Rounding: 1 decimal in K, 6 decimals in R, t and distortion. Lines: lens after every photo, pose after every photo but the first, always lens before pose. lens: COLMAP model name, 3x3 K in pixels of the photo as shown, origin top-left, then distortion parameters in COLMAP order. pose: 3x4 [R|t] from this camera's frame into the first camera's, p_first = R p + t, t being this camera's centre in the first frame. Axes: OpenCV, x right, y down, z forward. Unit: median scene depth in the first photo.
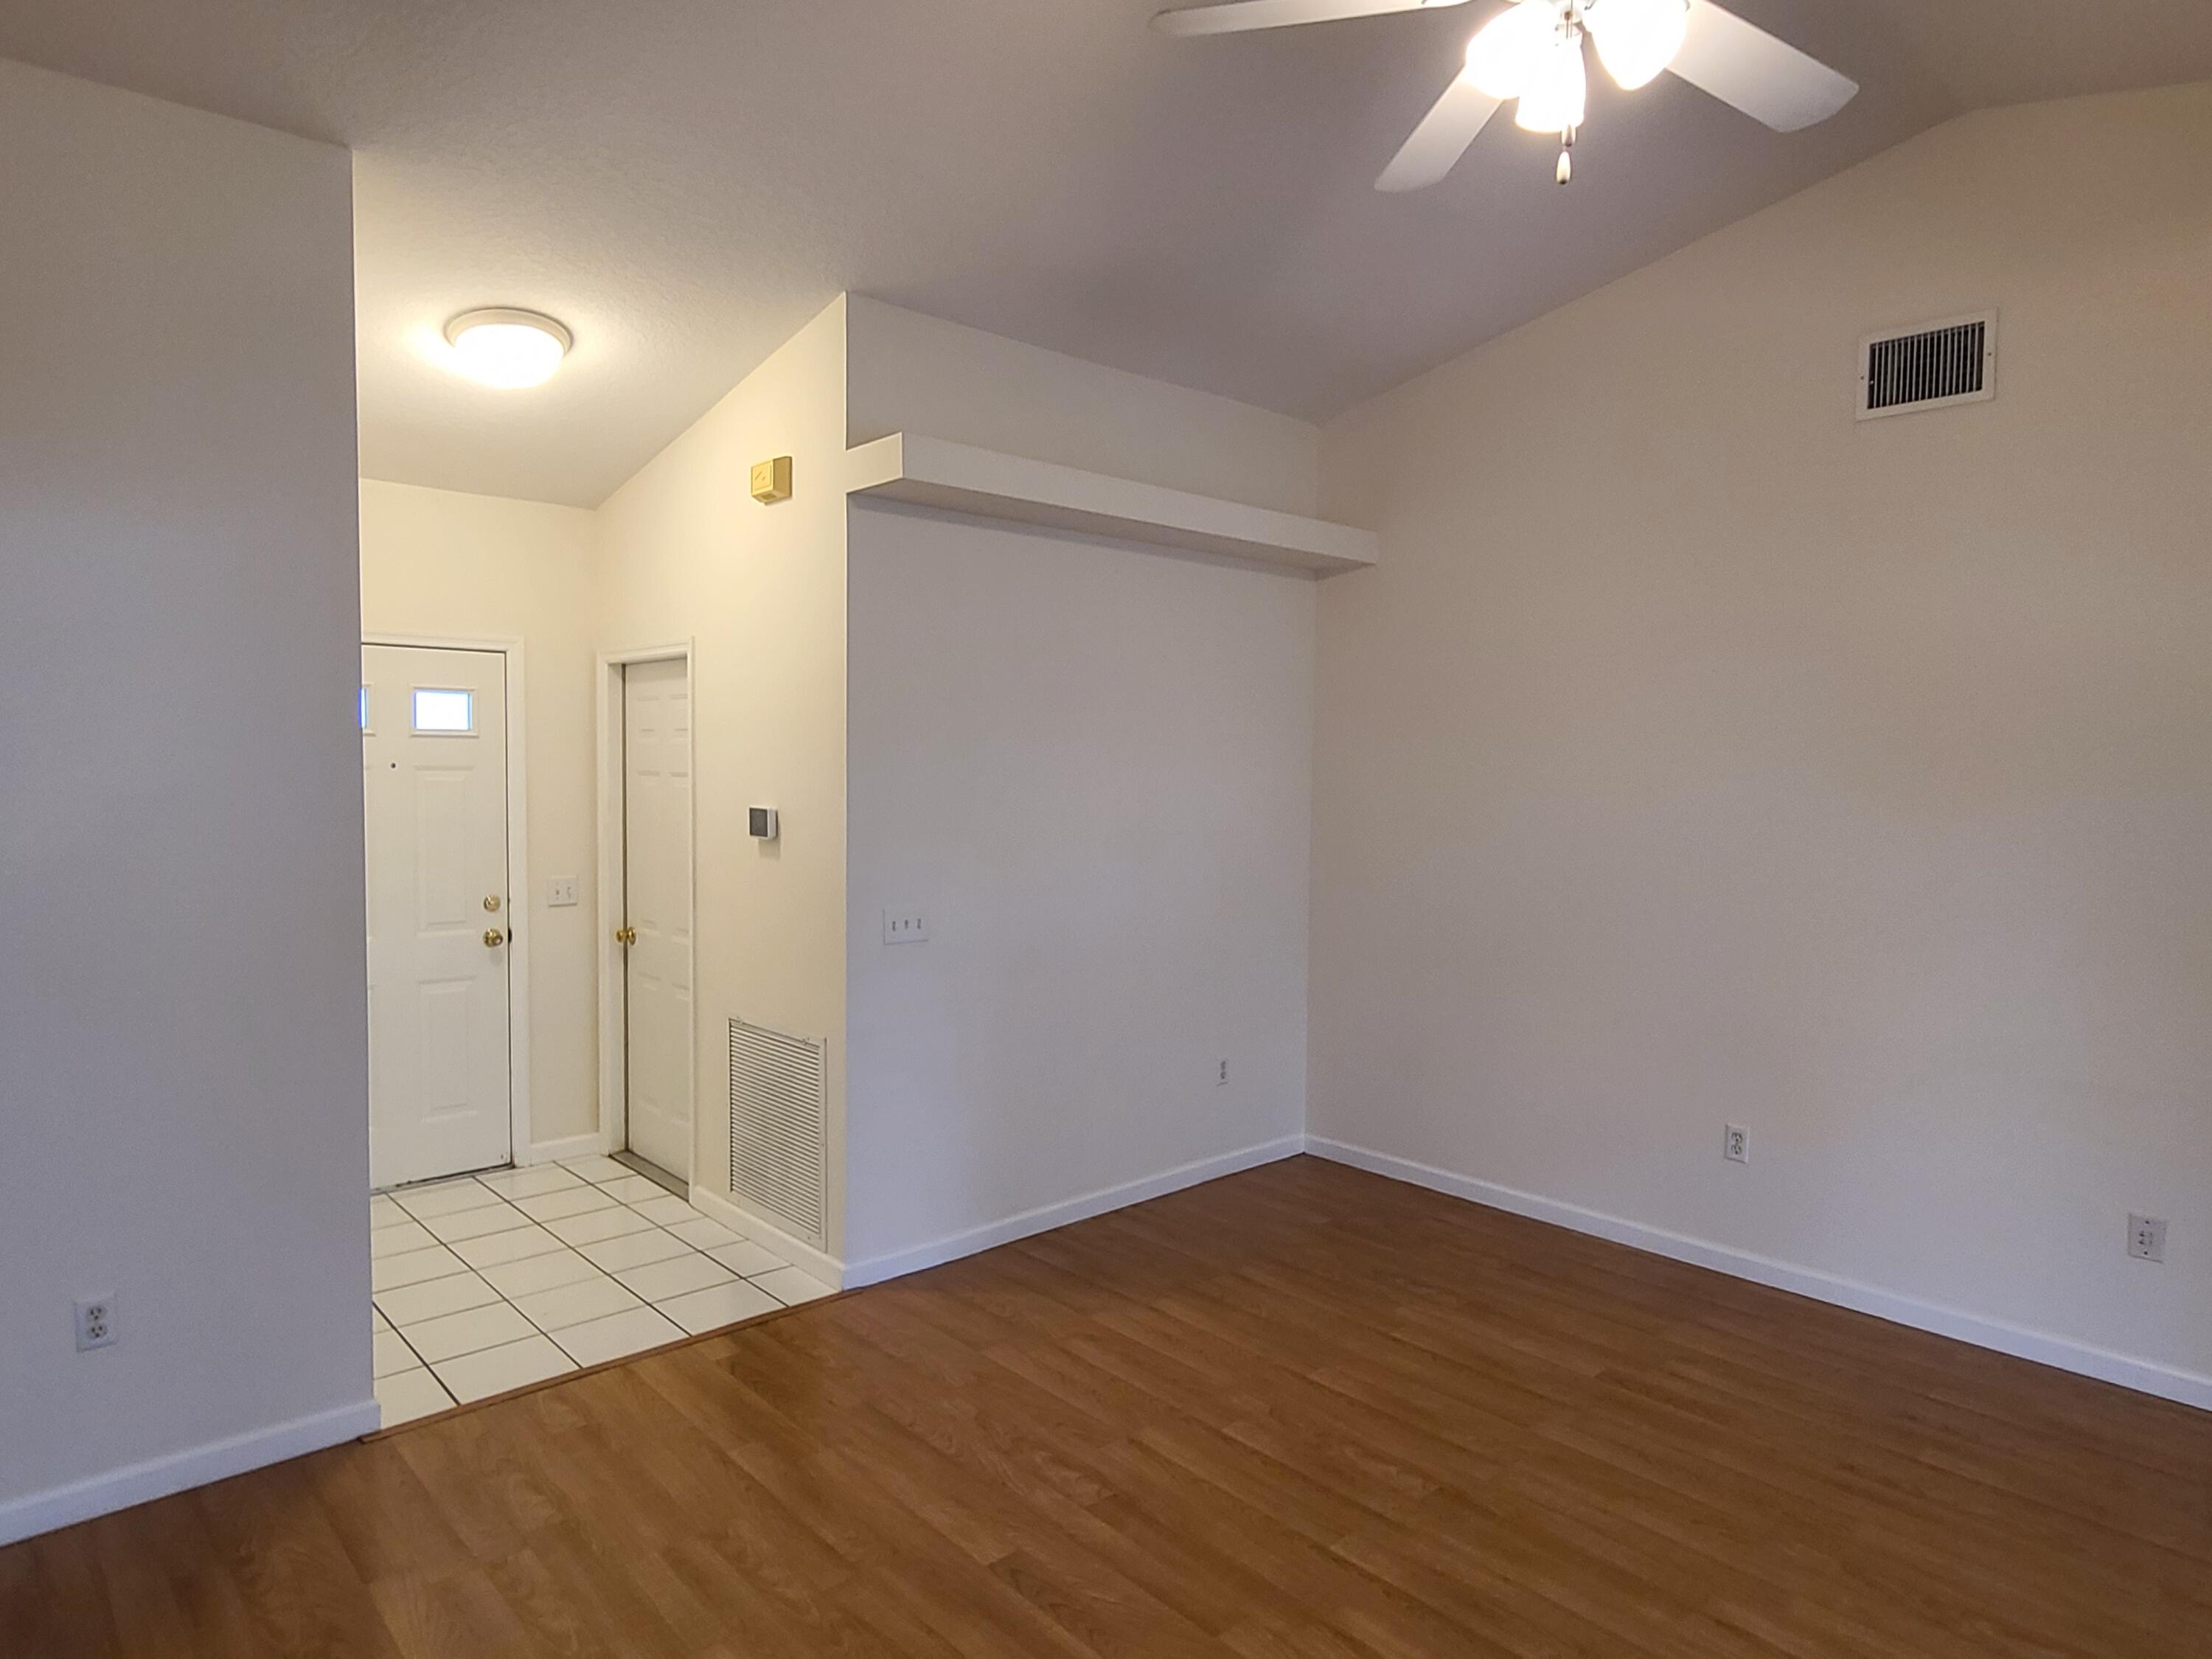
lens RADIAL K [[1313.3, 0, 1106.8], [0, 1313.3, 822.7], [0, 0, 1]] dist [-0.004391, -0.000703]
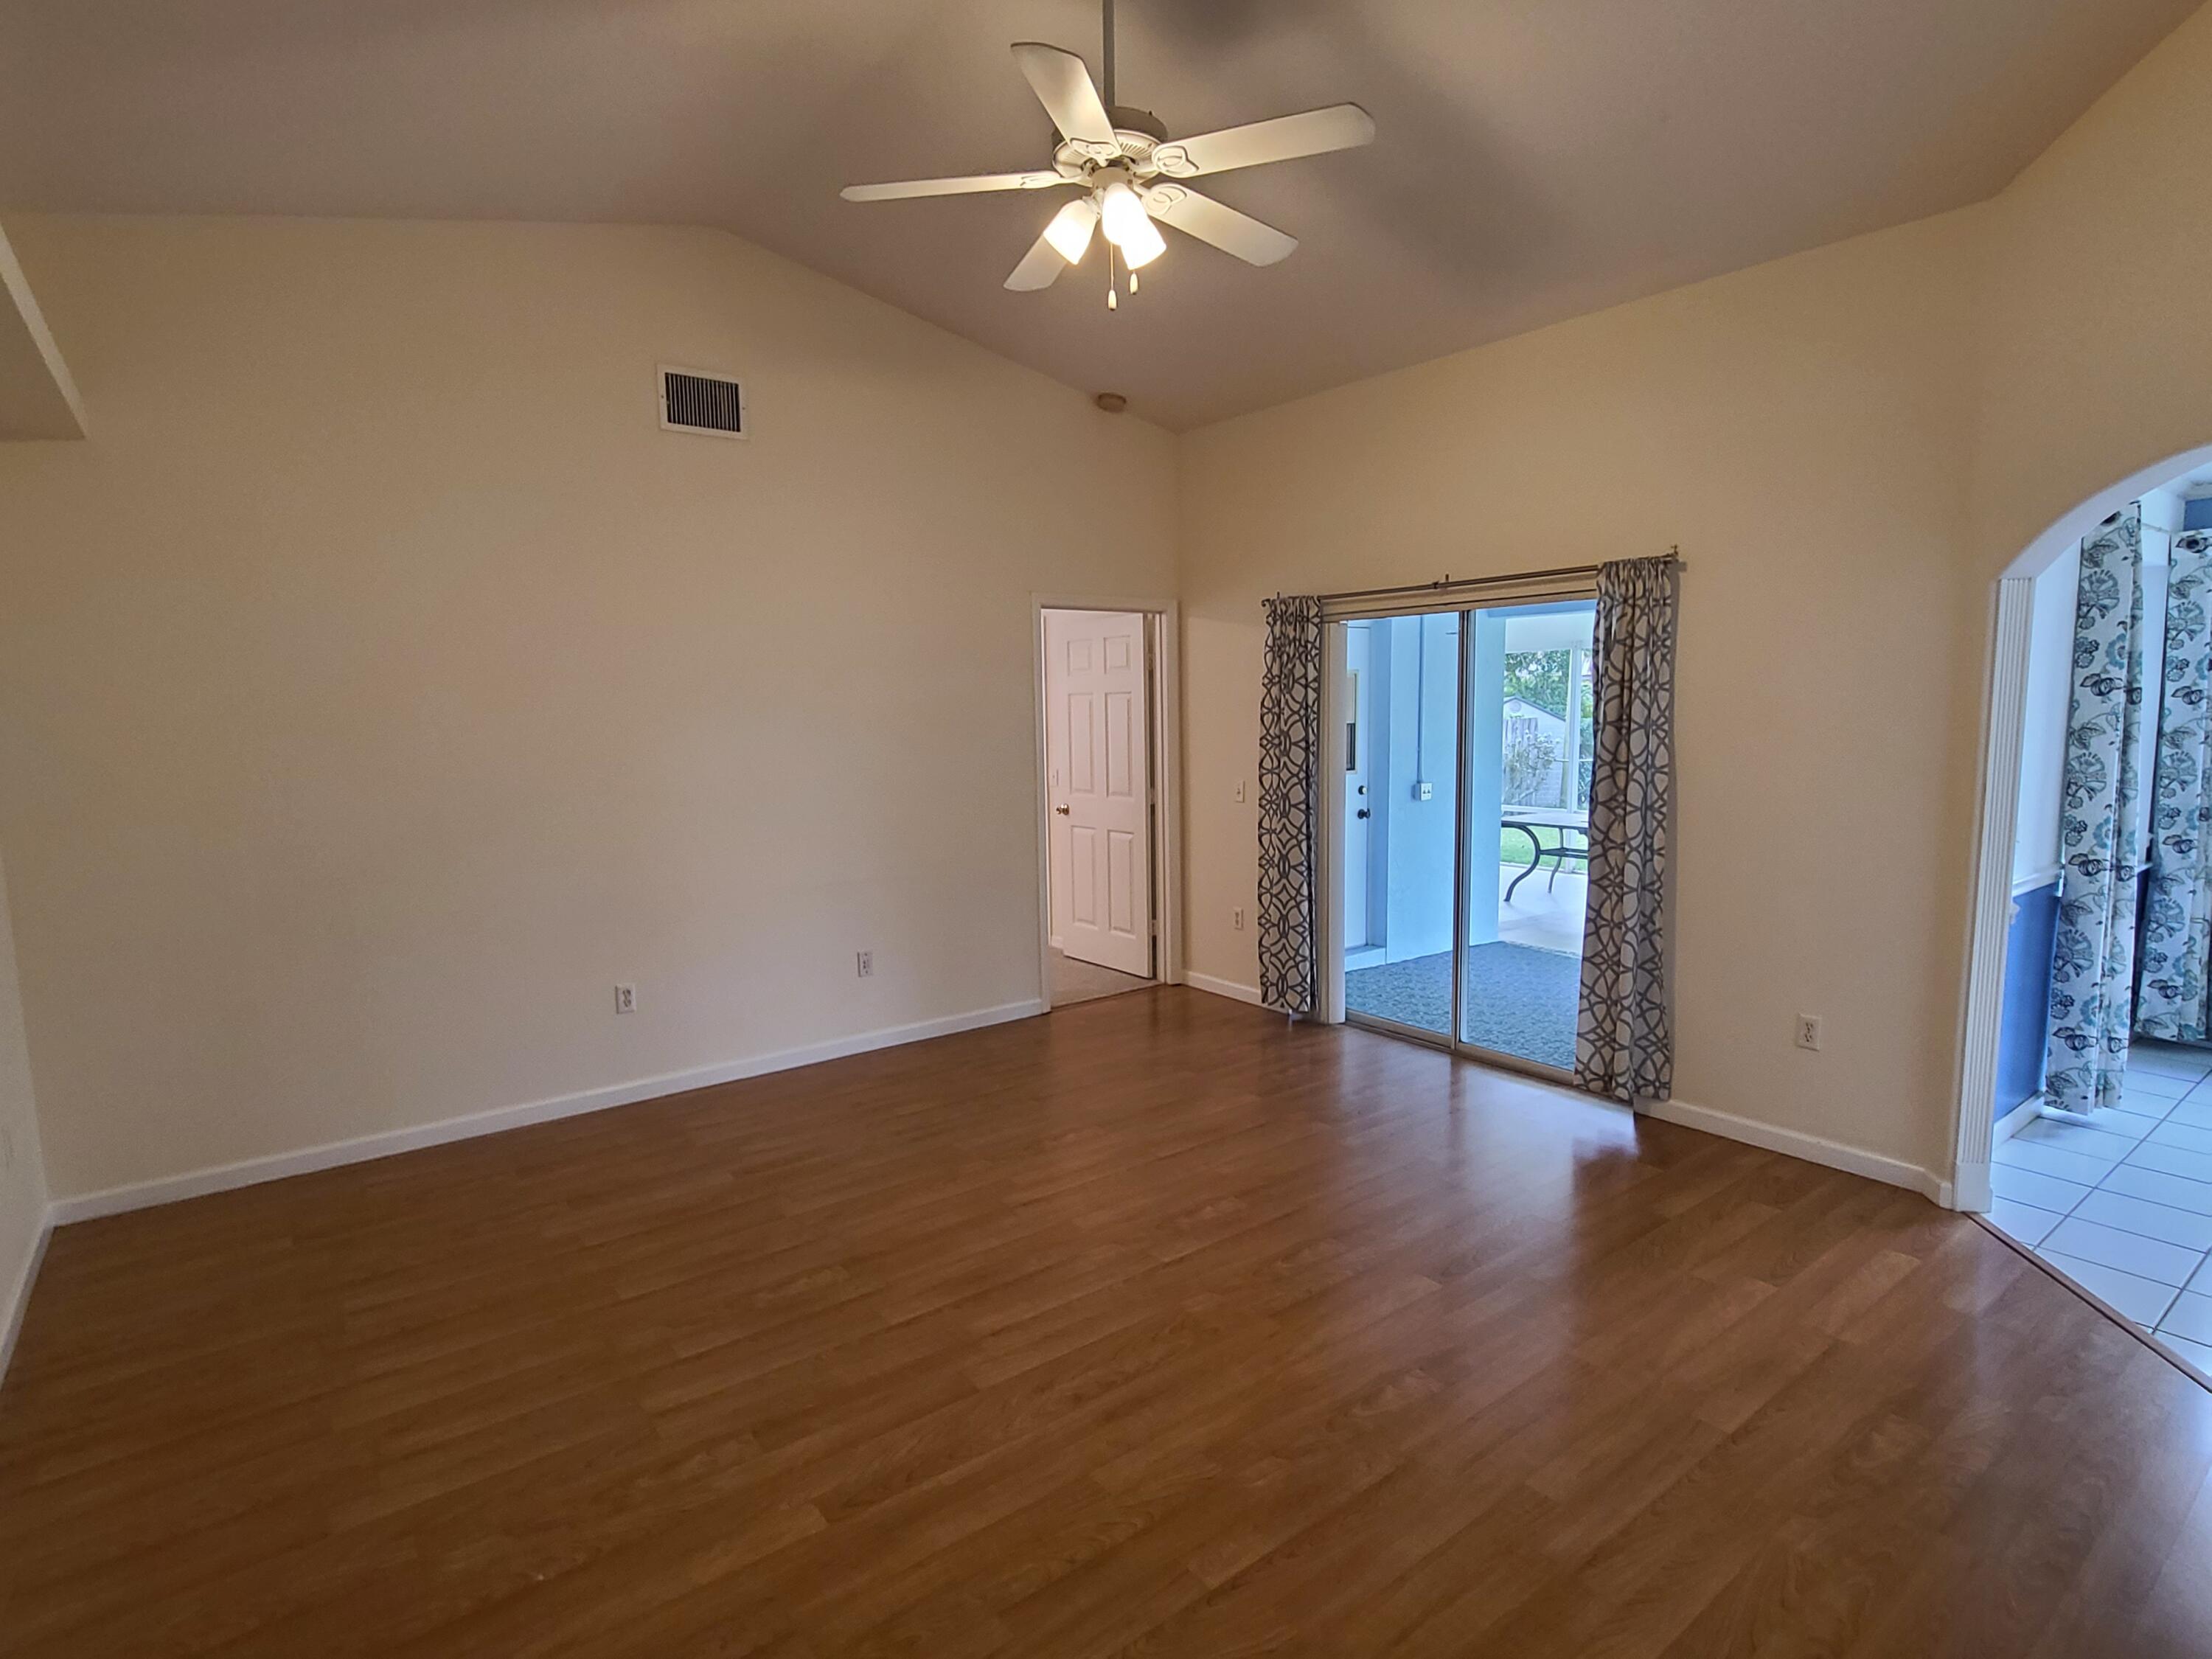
lens RADIAL K [[1133.6, 0, 1106.3], [0, 1133.6, 833.4], [0, 0, 1]] dist [-0.001017, -0.000248]
pose [[0.083671, -0.130463, 0.987916, -0.579457], [0.057143, 0.990390, 0.125950, -0.023074], [-0.994854, 0.045914, 0.090321, 0.482763]]
